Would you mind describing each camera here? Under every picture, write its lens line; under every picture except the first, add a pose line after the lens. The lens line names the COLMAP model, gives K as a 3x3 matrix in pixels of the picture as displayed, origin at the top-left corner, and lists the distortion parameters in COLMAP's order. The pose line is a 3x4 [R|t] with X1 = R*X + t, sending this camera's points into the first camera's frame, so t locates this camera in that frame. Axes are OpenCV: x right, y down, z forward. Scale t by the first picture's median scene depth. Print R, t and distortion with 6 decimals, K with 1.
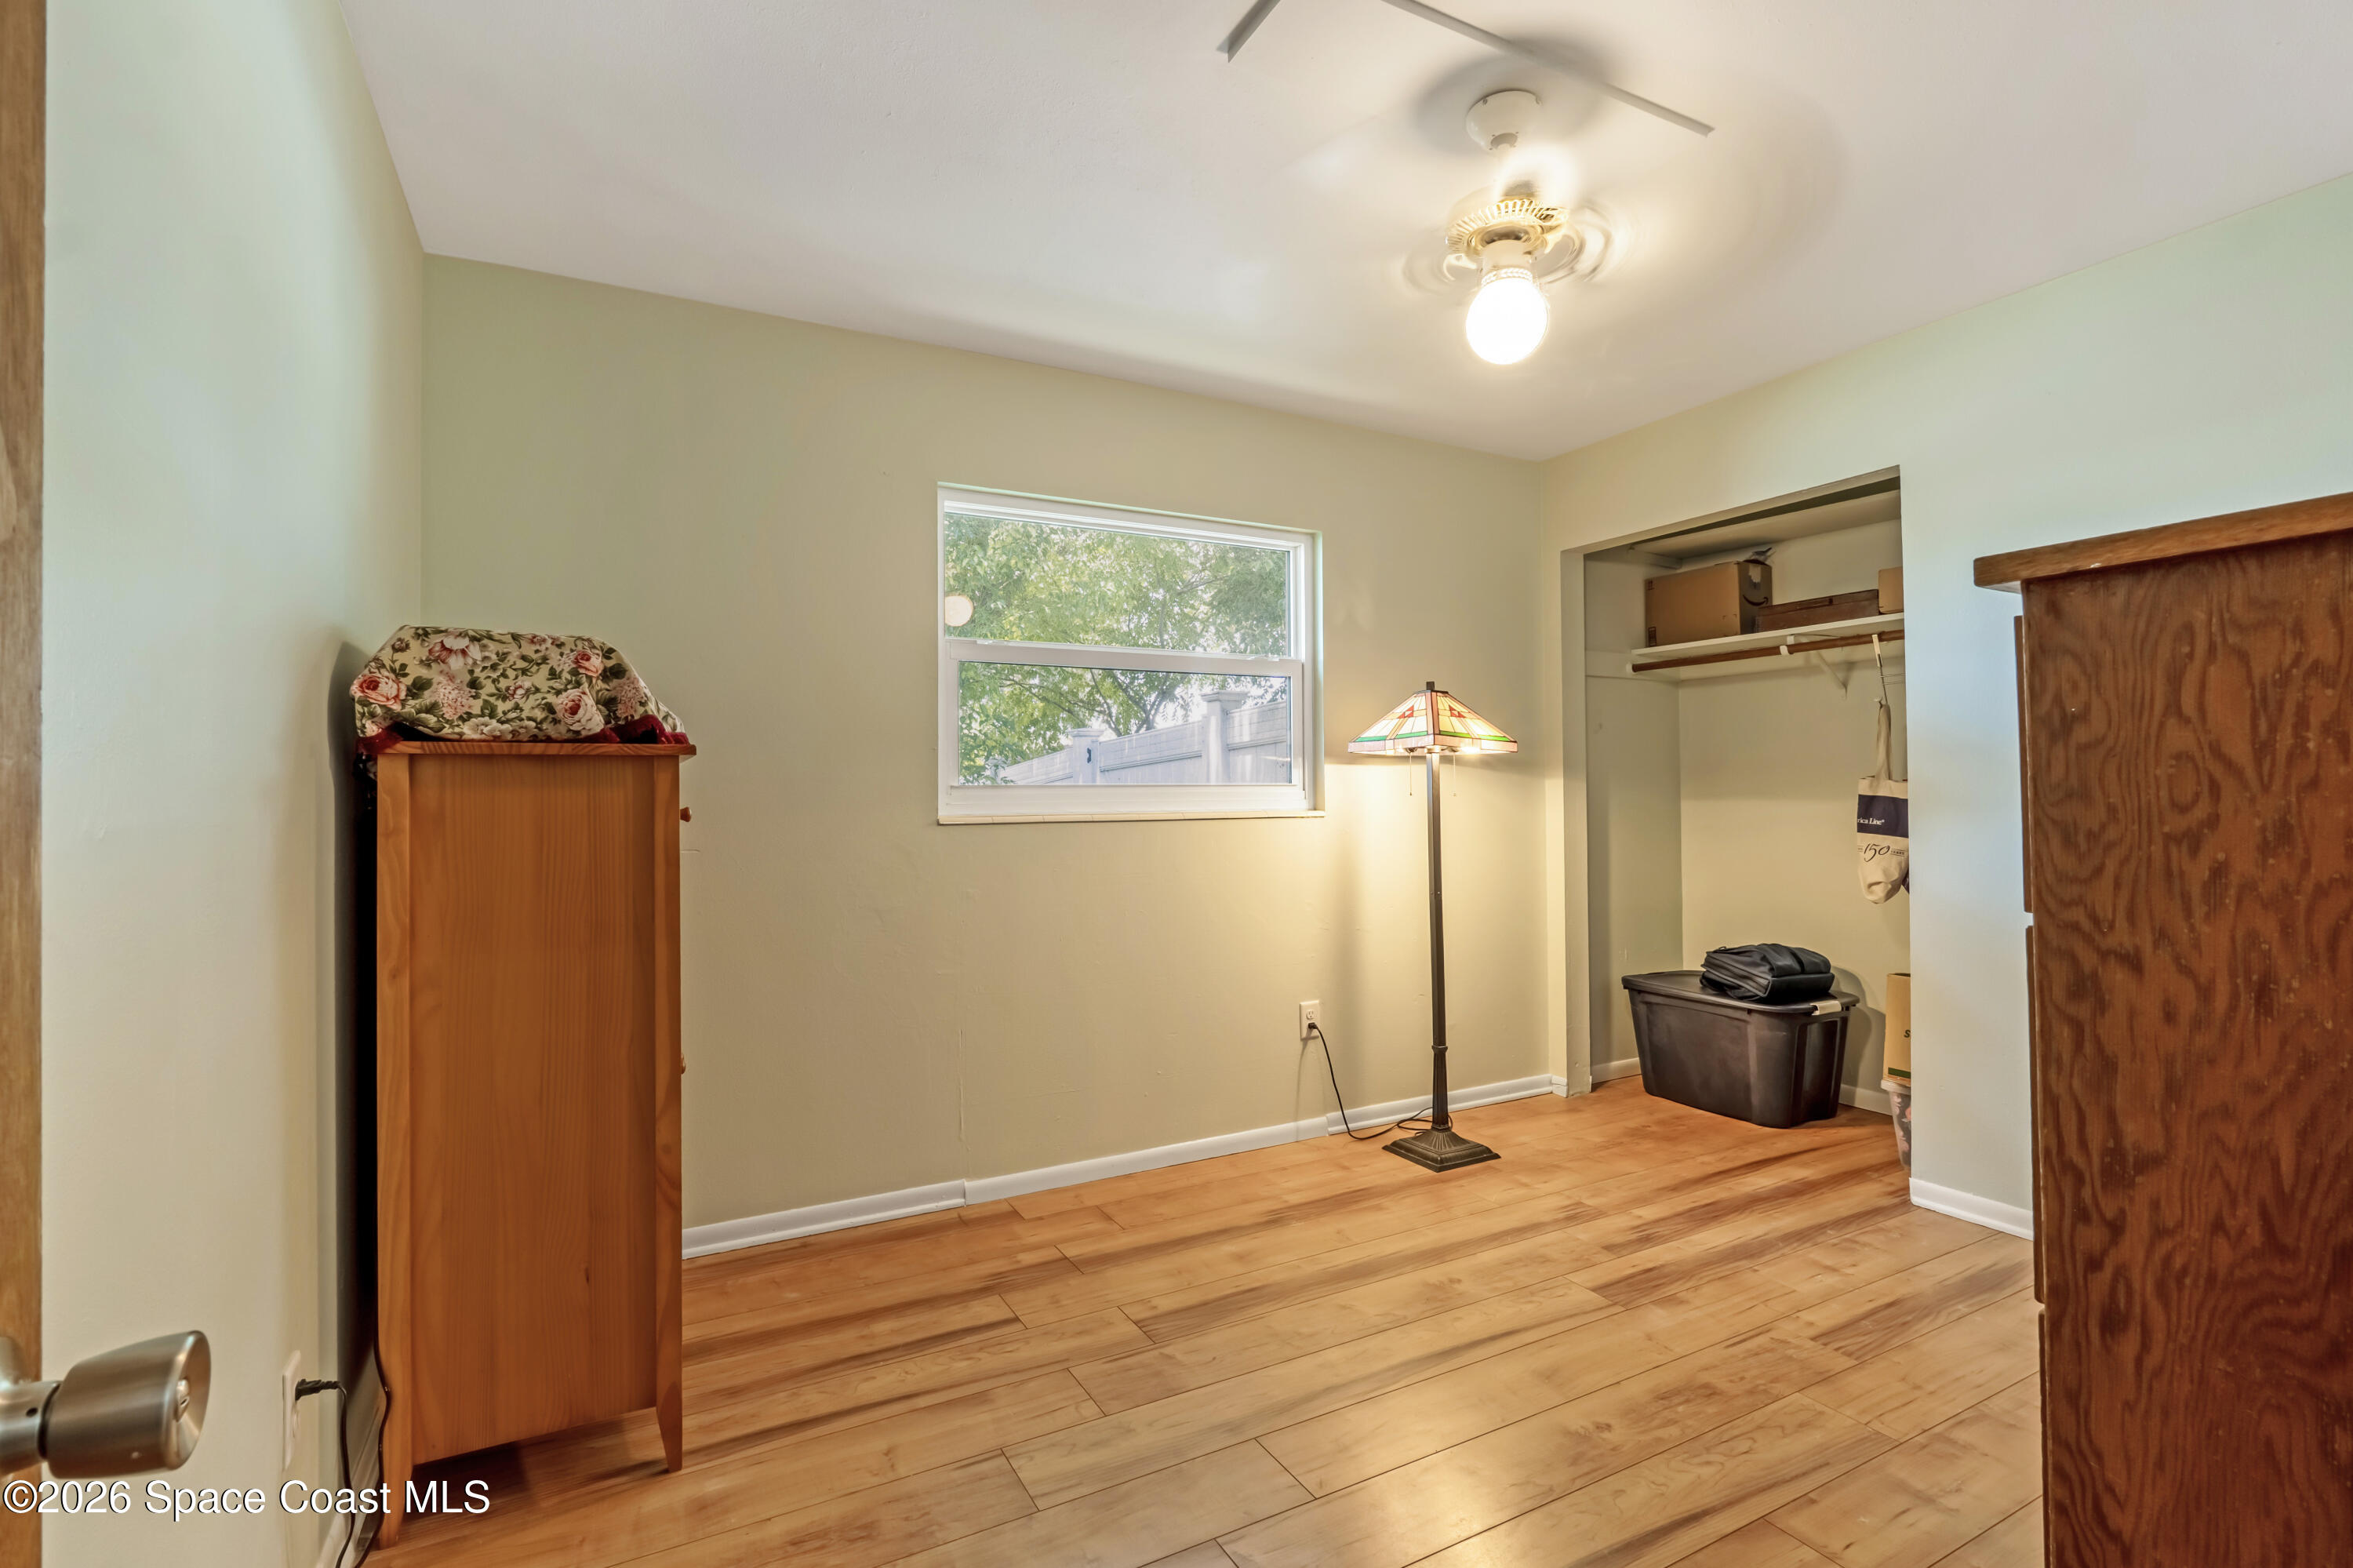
lens RADIAL K [[1122.8, 0, 1188.3], [0, 1122.8, 780.1], [0, 0, 1]] dist [-0.001508, -0.000227]
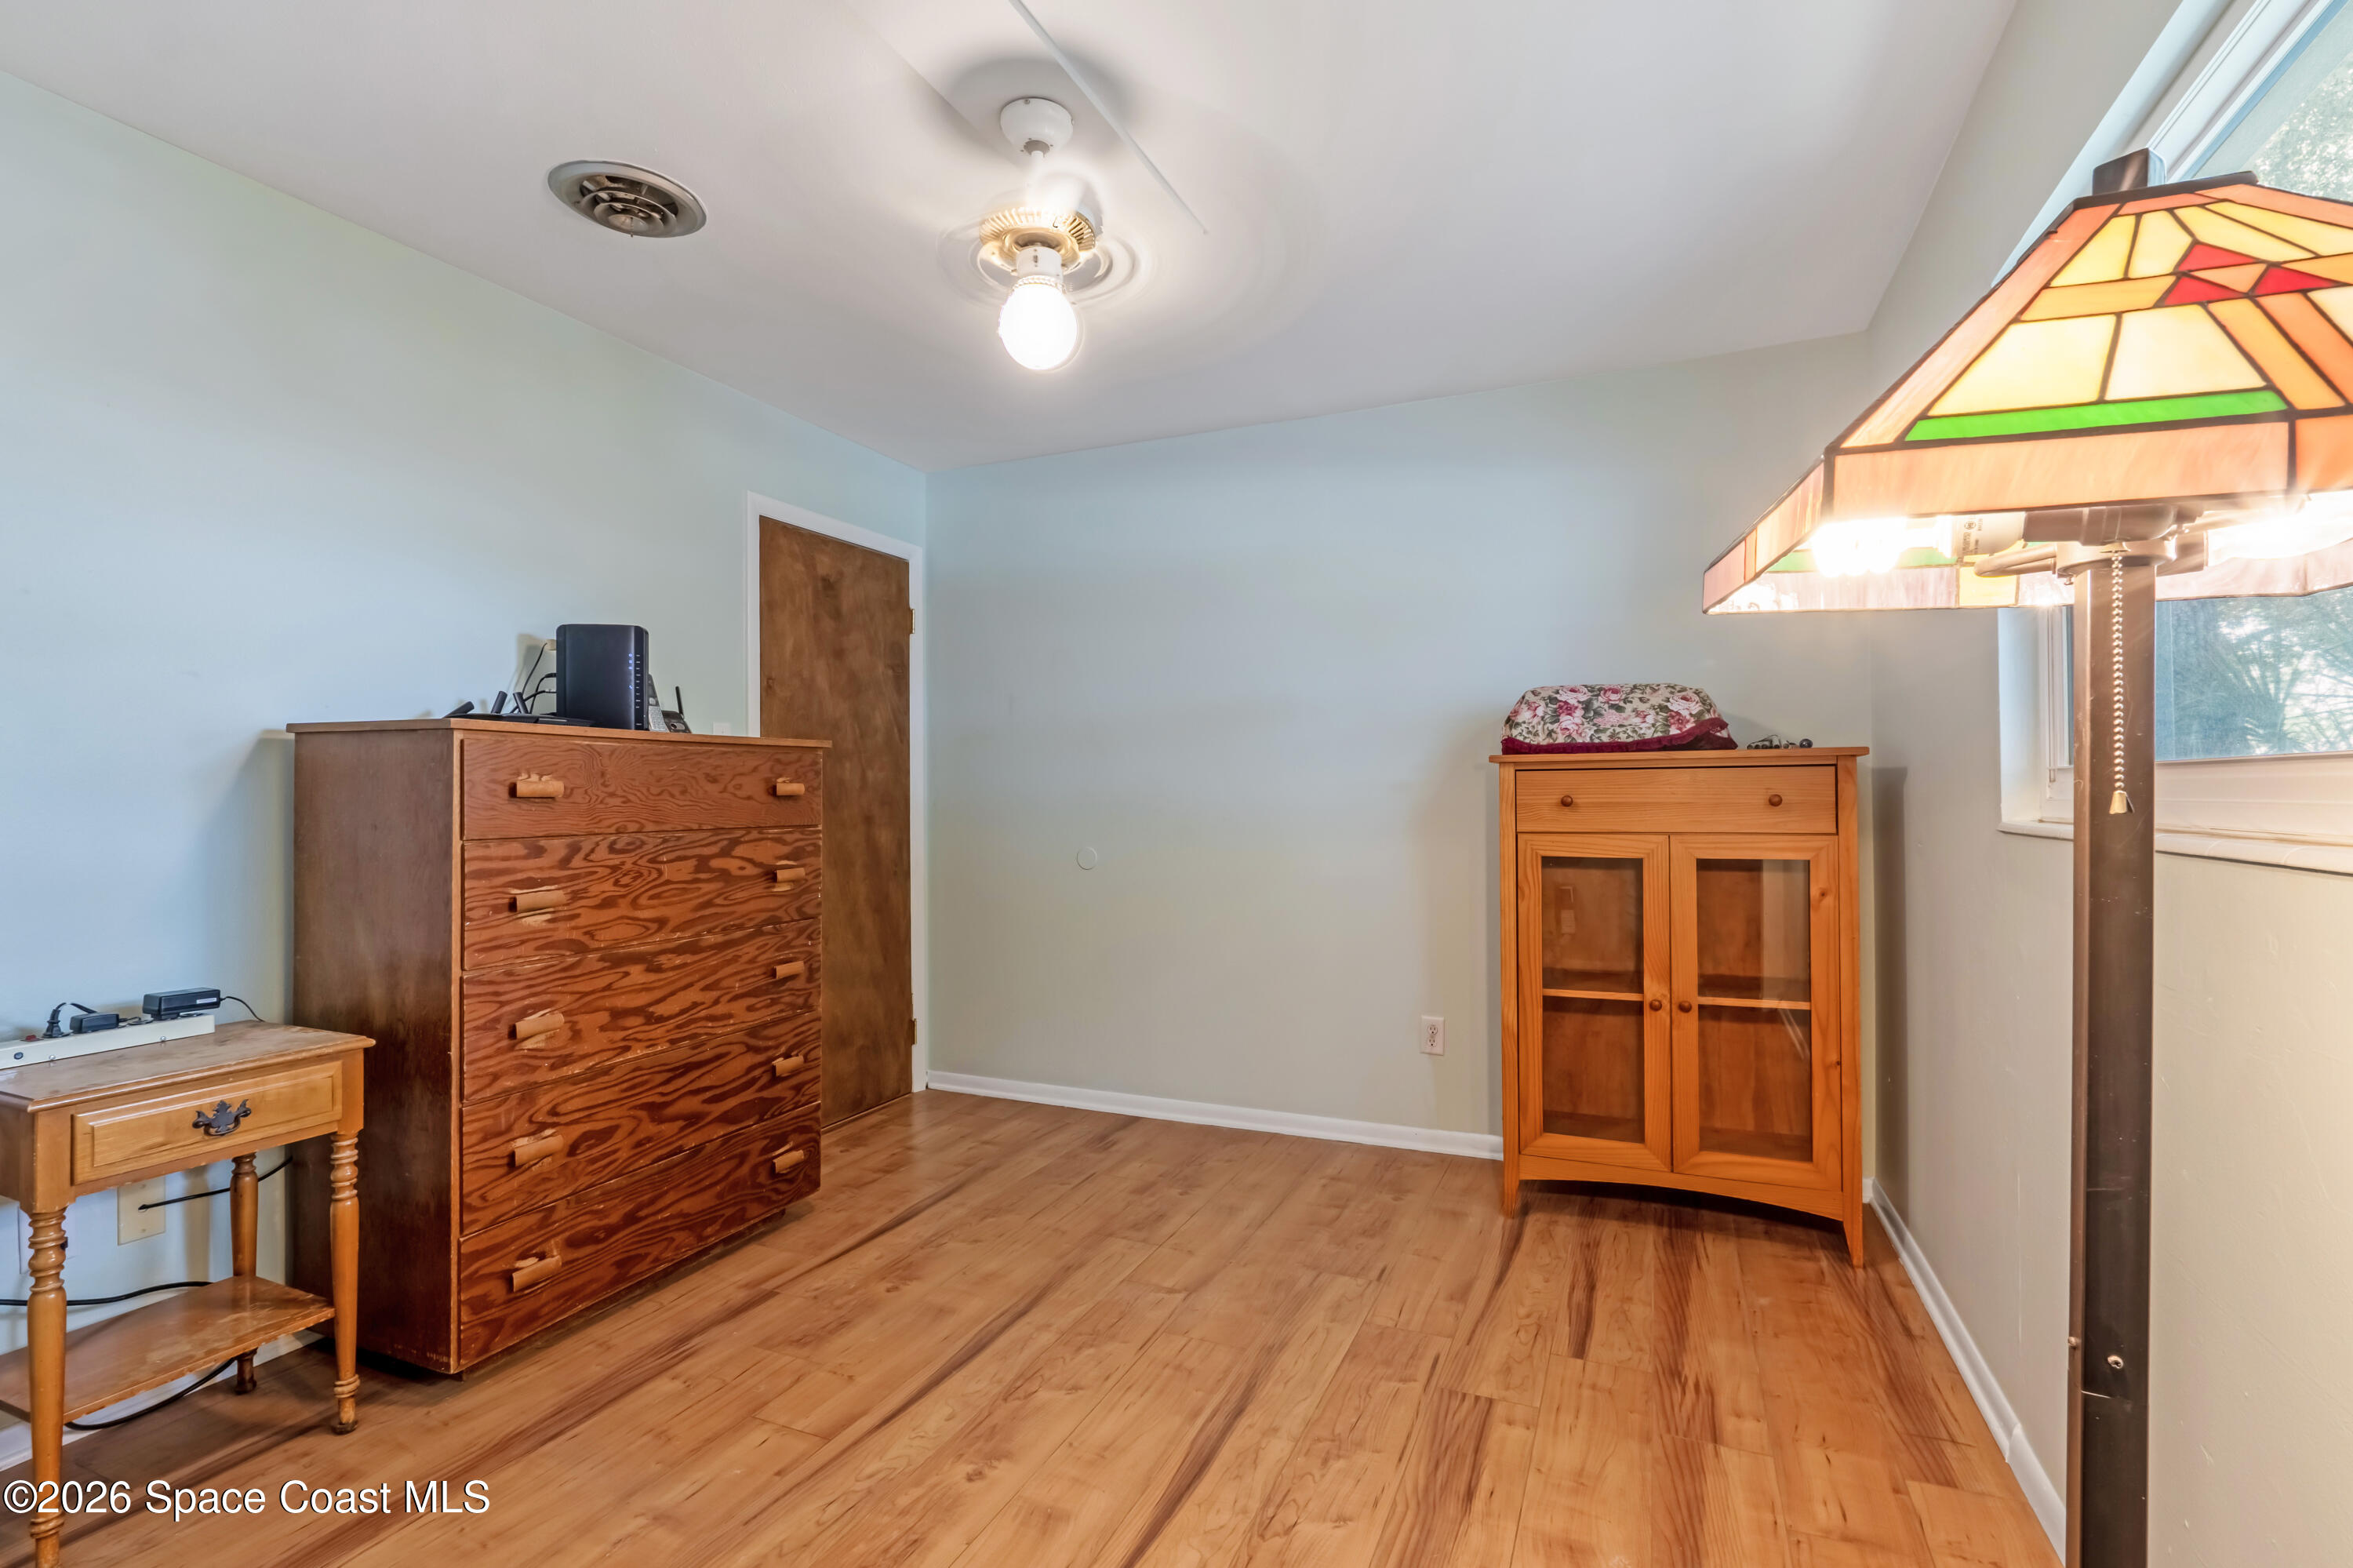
lens RADIAL K [[1122.8, 0, 1187.4], [0, 1122.8, 777.2], [0, 0, 1]] dist [-0.001508, -0.000227]
pose [[-0.782174, 0.014400, -0.622894, 0.739267], [0.017154, 0.999852, 0.001575, -0.002844], [0.622824, -0.009453, -0.782305, 1.695180]]
